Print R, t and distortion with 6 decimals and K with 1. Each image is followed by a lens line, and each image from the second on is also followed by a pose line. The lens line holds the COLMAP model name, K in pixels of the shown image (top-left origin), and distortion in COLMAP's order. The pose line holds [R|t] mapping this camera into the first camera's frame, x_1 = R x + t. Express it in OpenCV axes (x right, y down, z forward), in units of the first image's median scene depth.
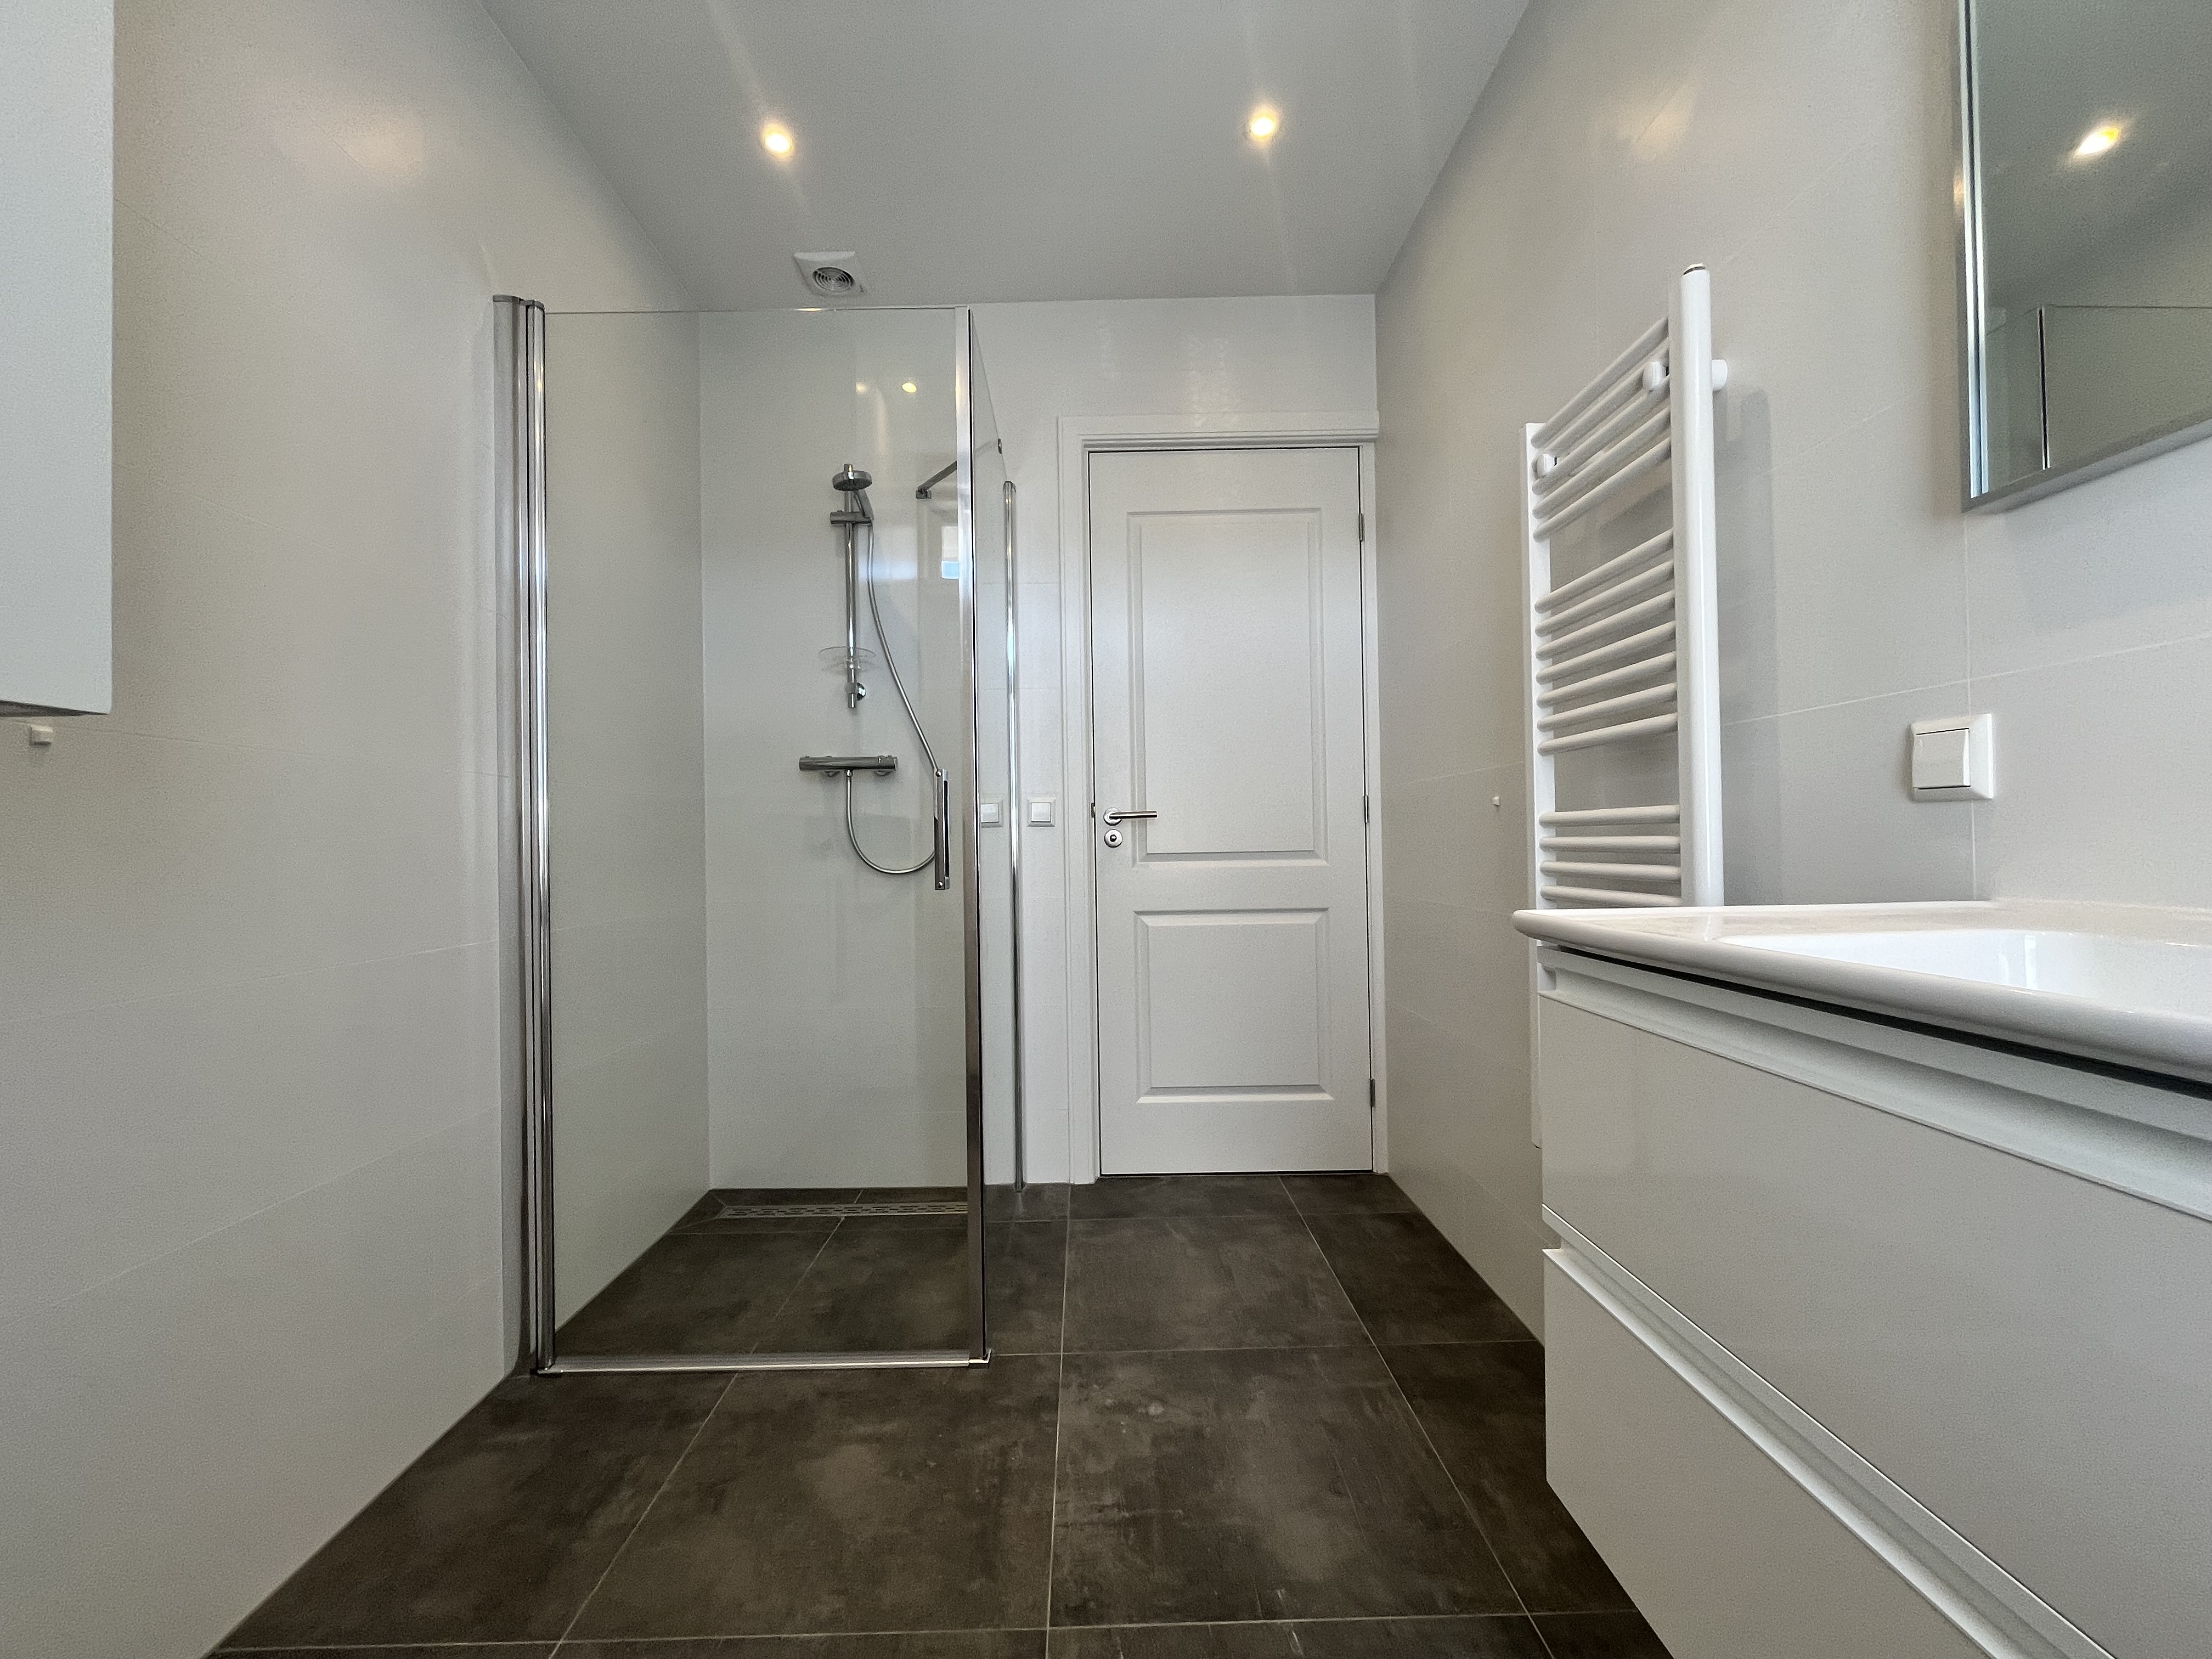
lens RADIAL K [[900.1, 0, 1102.2], [0, 900.1, 833.7], [0, 0, 1]] dist [-0.001891, -0.000040]
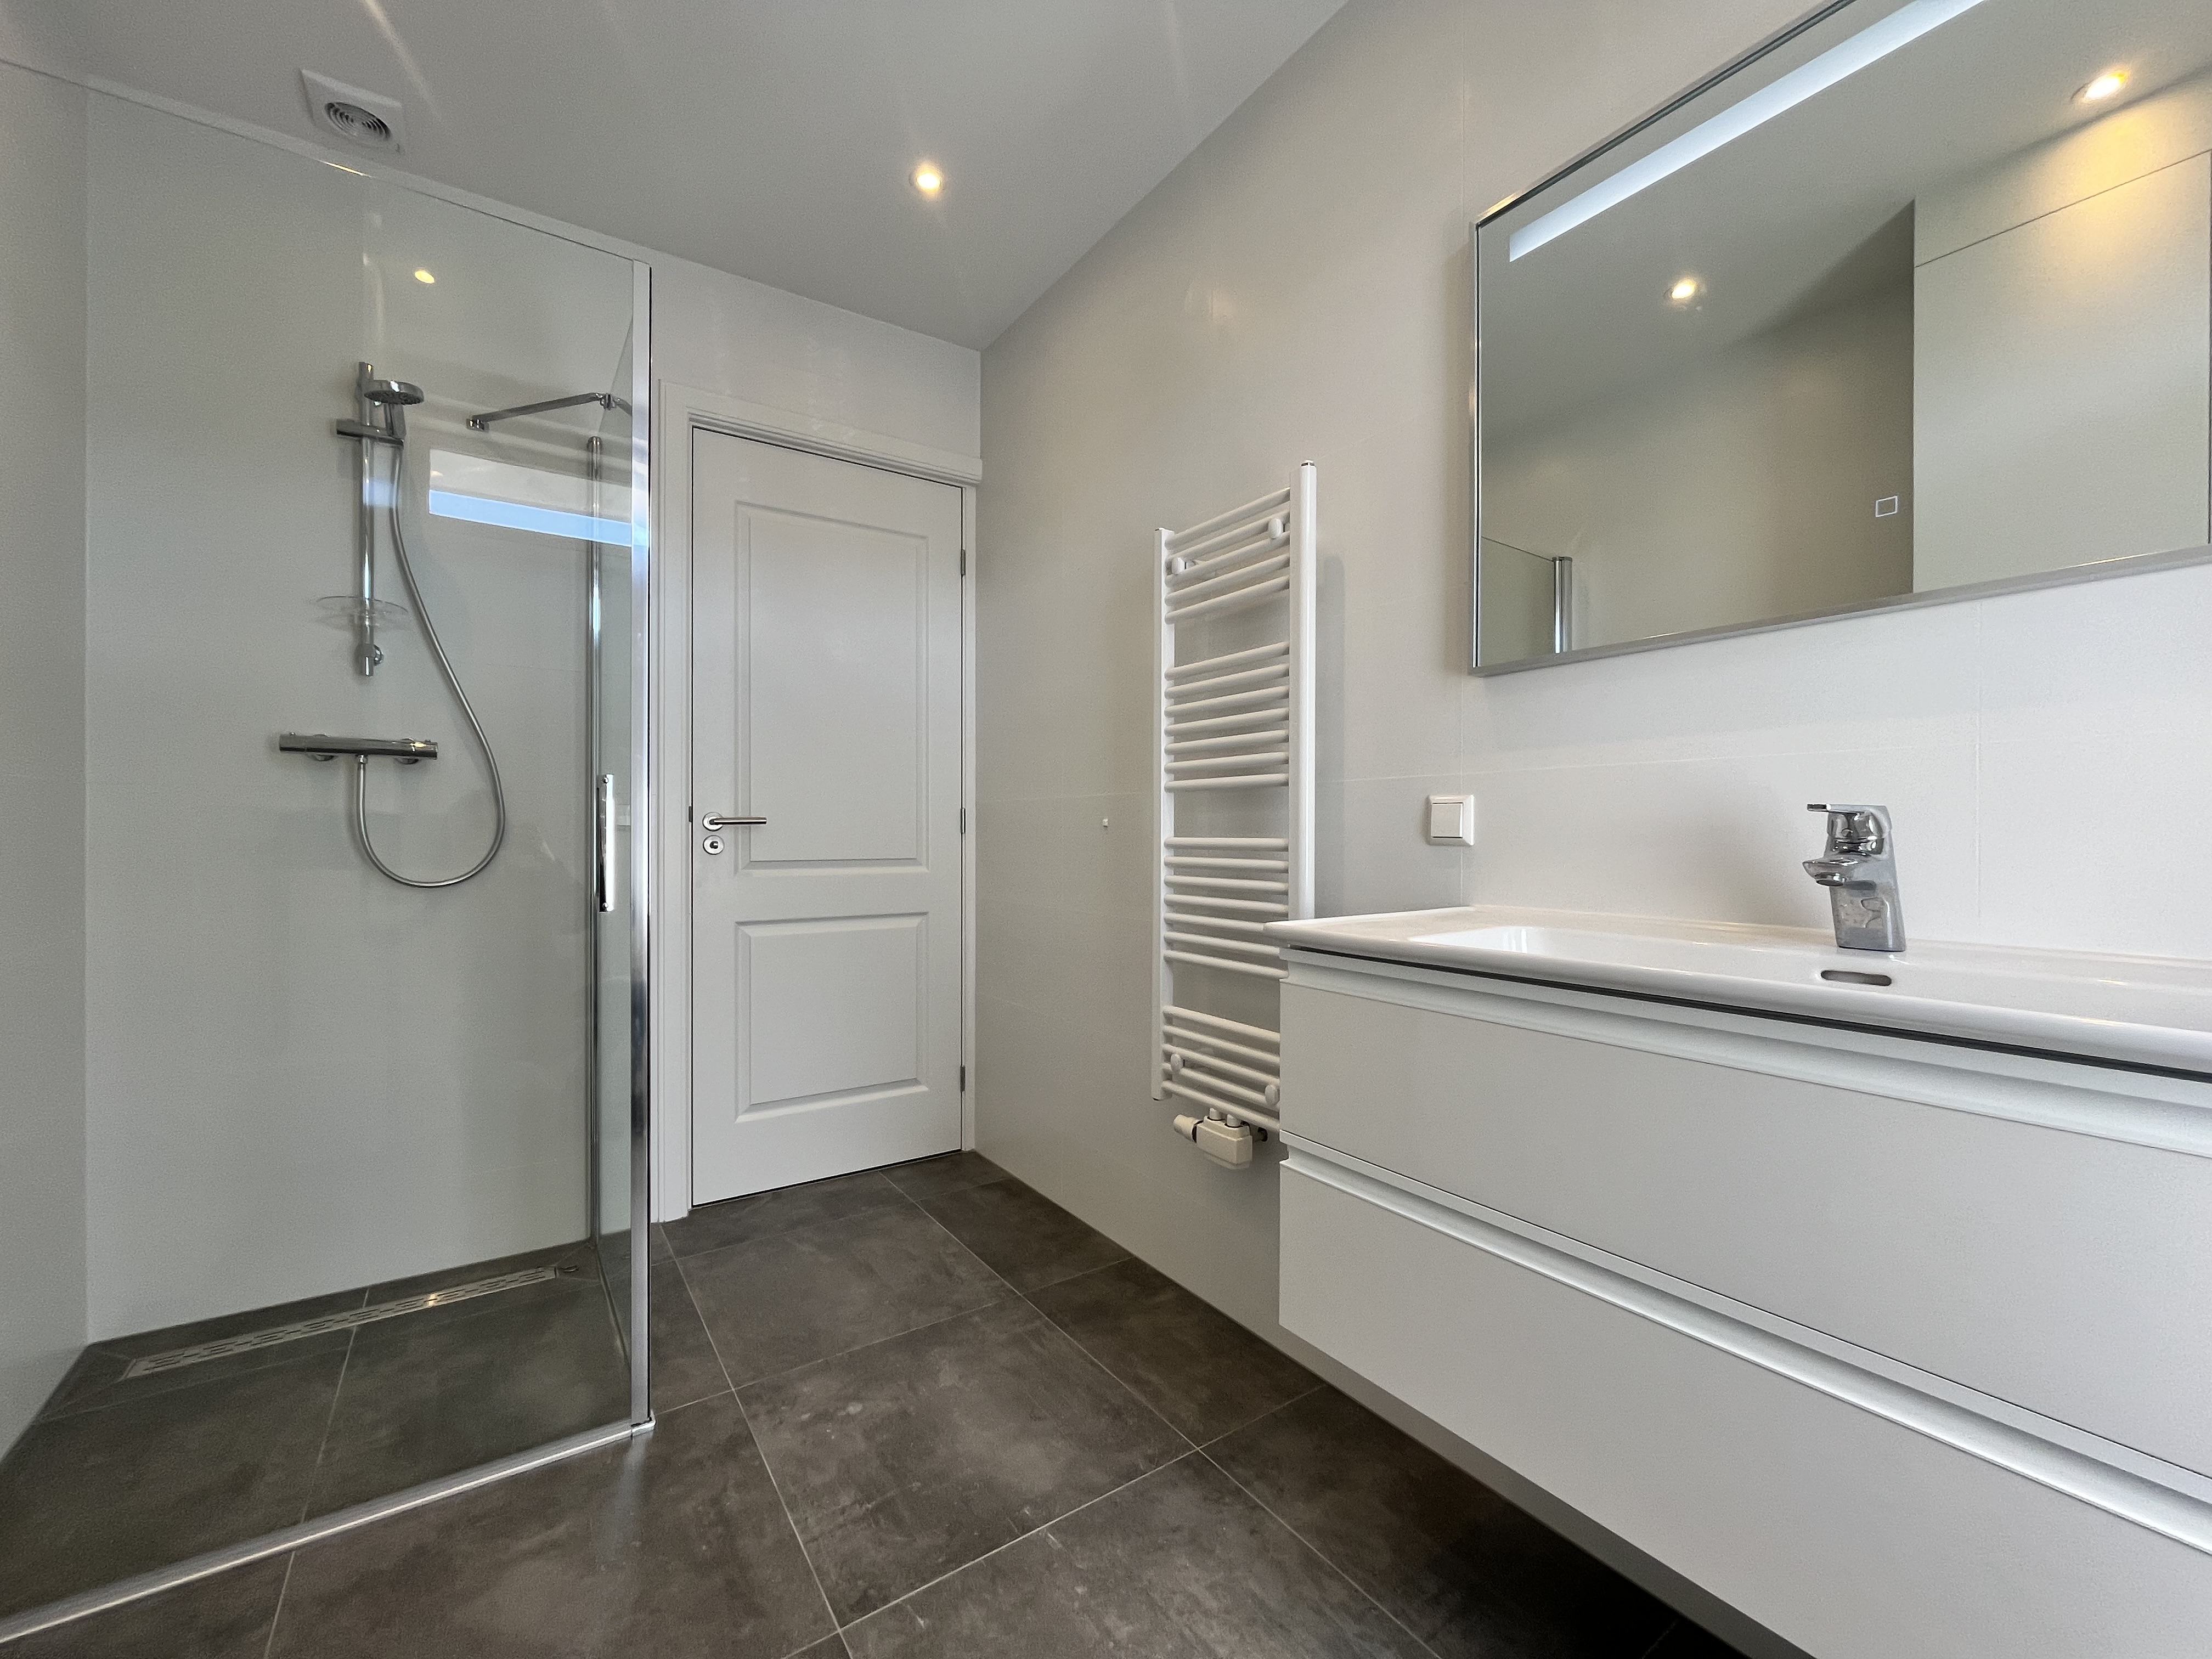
lens RADIAL K [[900.1, 0, 1102.2], [0, 900.1, 833.7], [0, 0, 1]] dist [-0.001891, -0.000040]
pose [[0.832269, 0.016699, 0.554121, -0.254258], [-0.020606, 0.999787, 0.000820, -0.023688], [-0.553989, -0.012100, 0.832436, -0.009085]]
